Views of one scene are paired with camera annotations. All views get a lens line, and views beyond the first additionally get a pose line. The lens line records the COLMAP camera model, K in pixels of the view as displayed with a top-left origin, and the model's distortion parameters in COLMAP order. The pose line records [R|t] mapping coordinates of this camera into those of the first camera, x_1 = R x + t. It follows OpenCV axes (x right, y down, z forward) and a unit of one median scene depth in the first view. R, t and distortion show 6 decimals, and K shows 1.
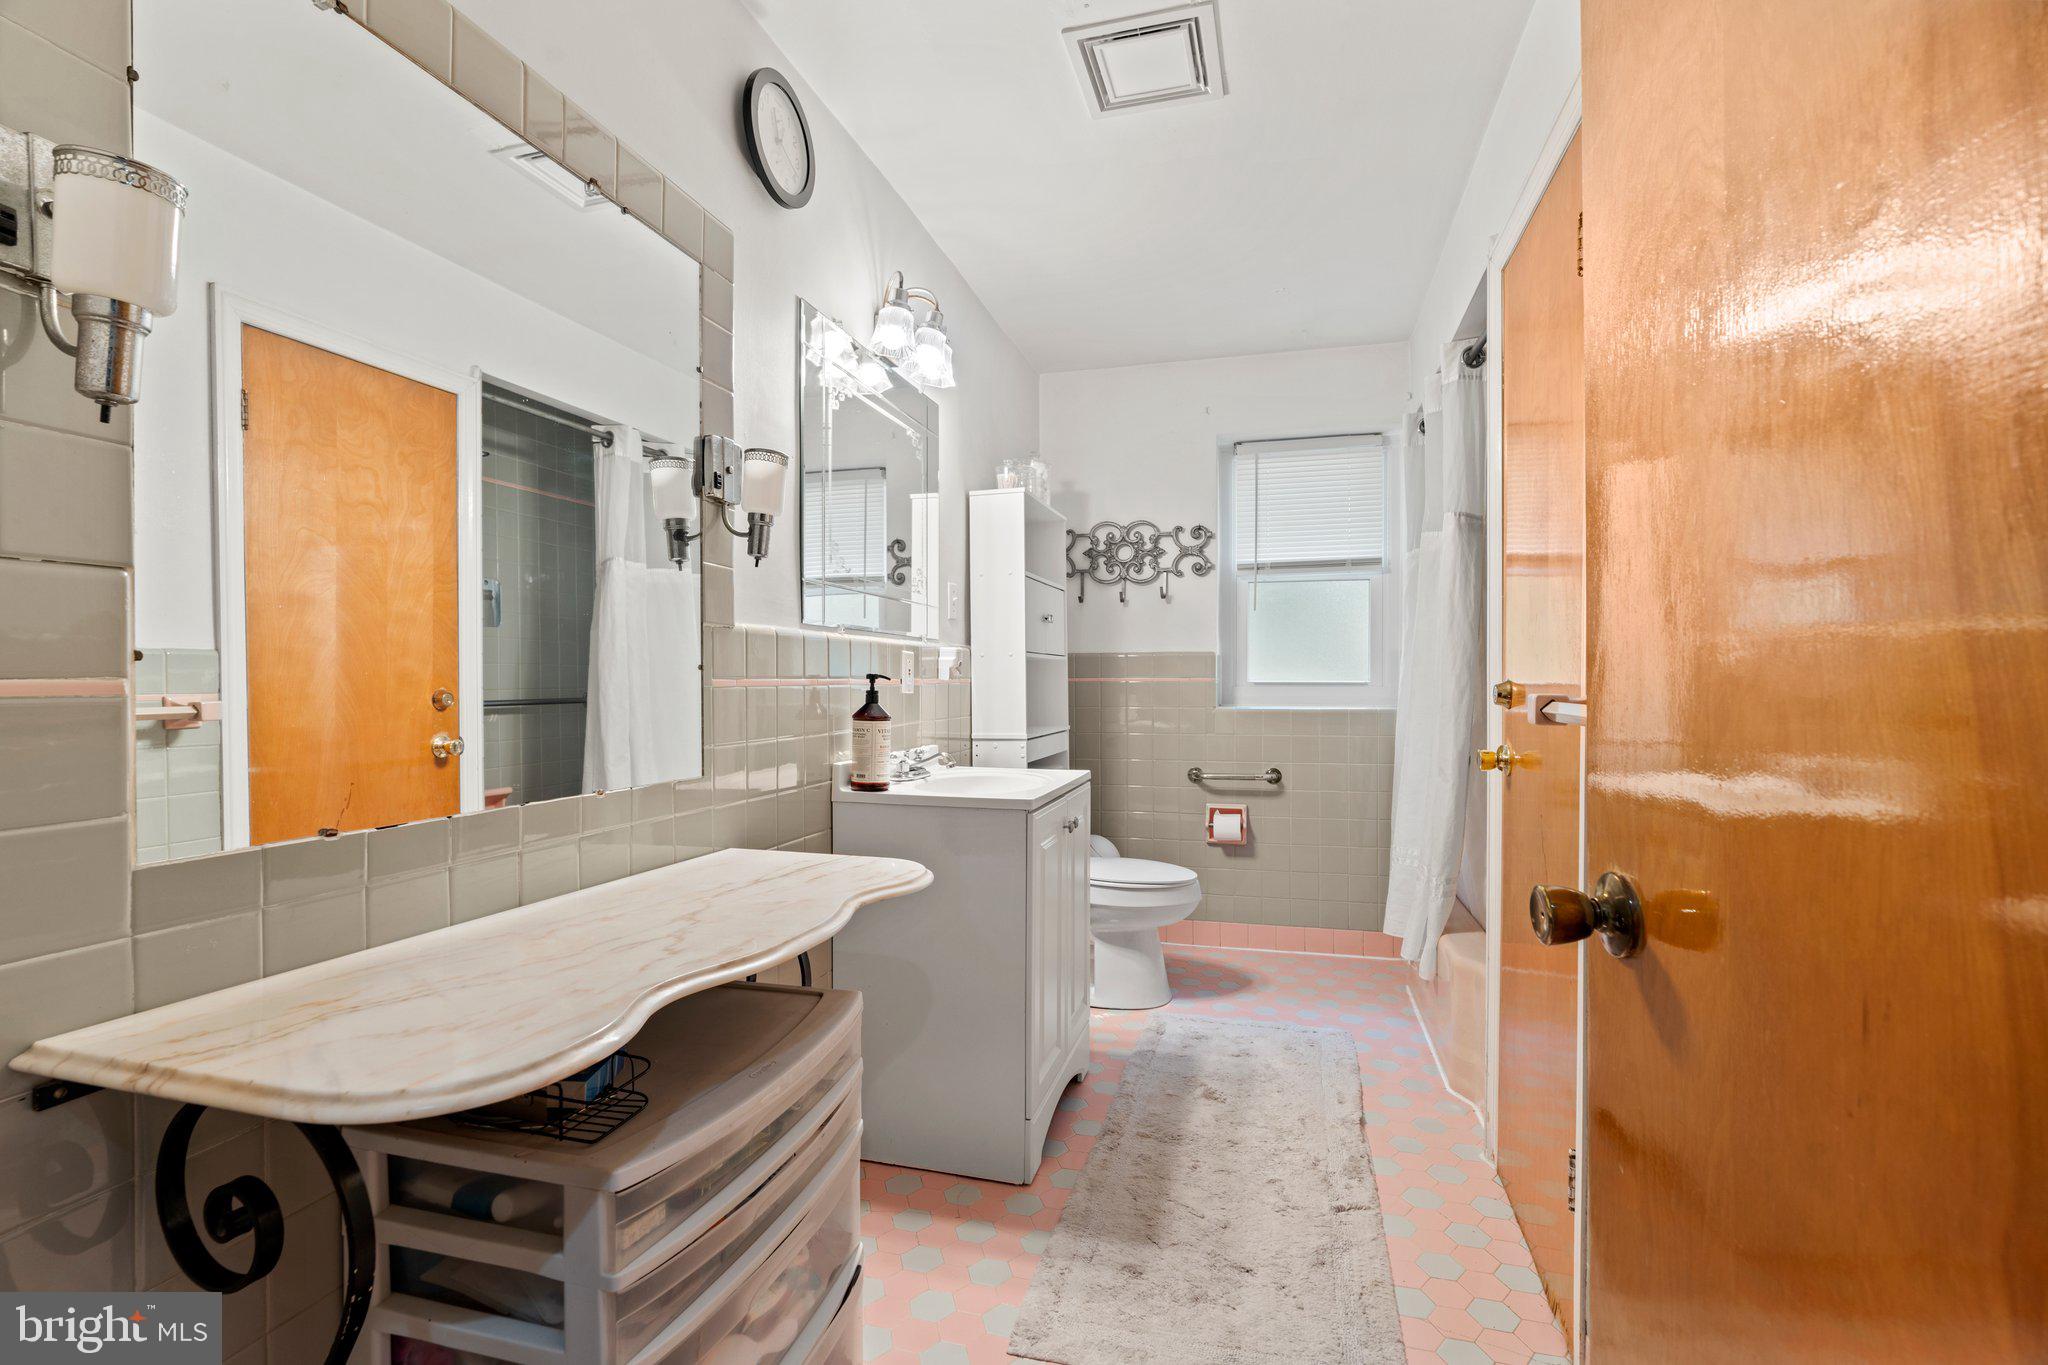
lens RADIAL K [[921.8, 0, 1026.4], [0, 921.8, 685.5], [0, 0, 1]] dist [-0.012990, 0.004689]
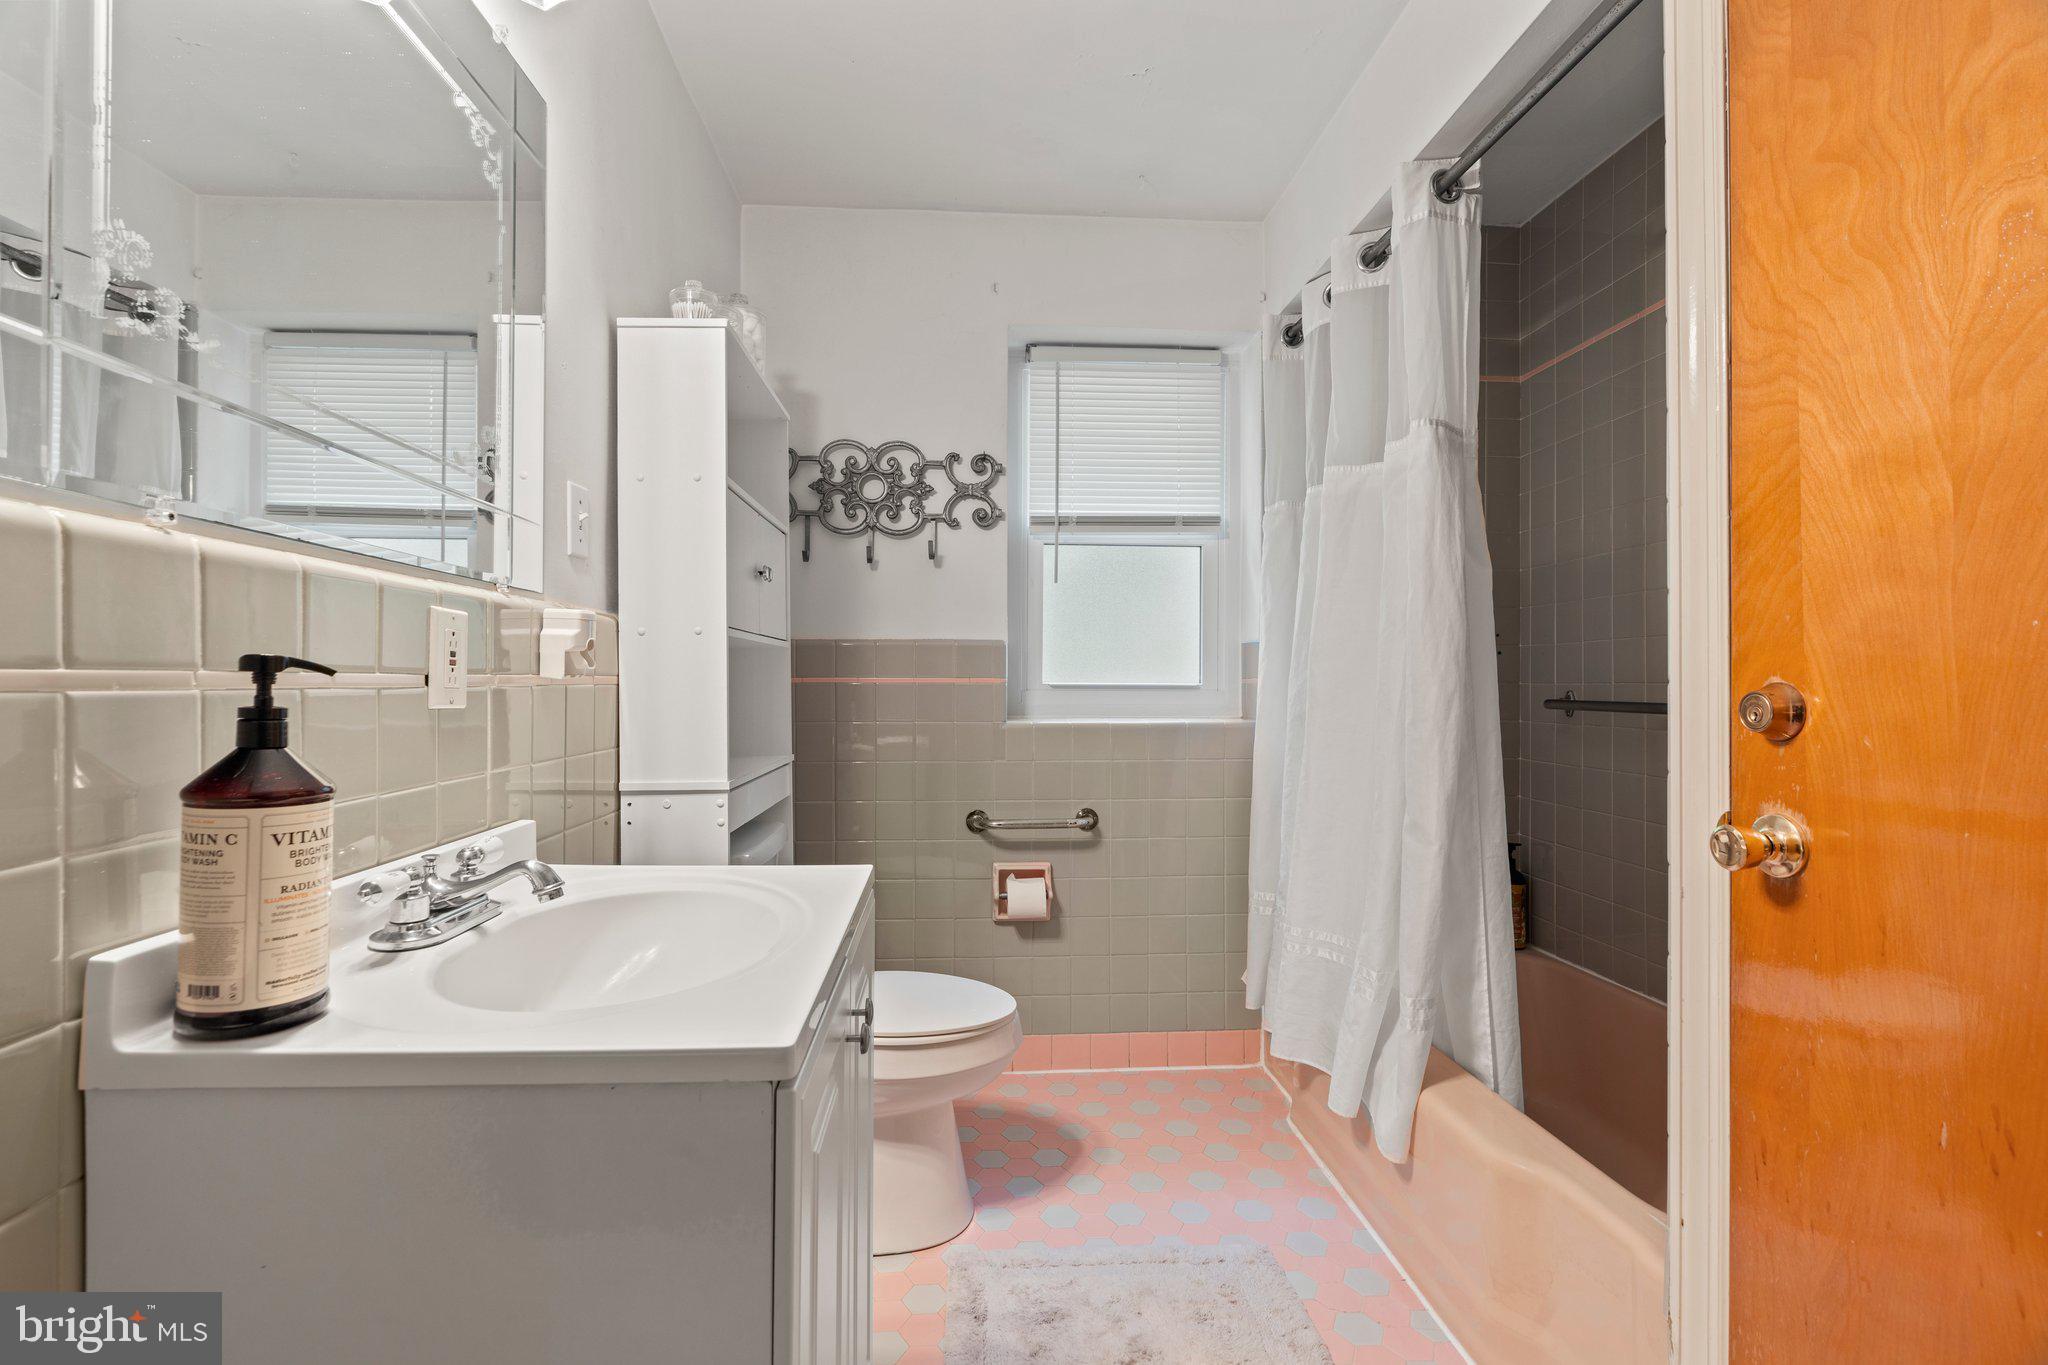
lens RADIAL K [[921.8, 0, 981.6], [0, 921.8, 680.8], [0, 0, 1]] dist [-0.012990, 0.004689]
pose [[0.955498, 0.003983, 0.294969, -0.013799], [-0.001924, 0.999972, -0.007271, -0.001204], [-0.294990, 0.006380, 0.955479, 0.353635]]
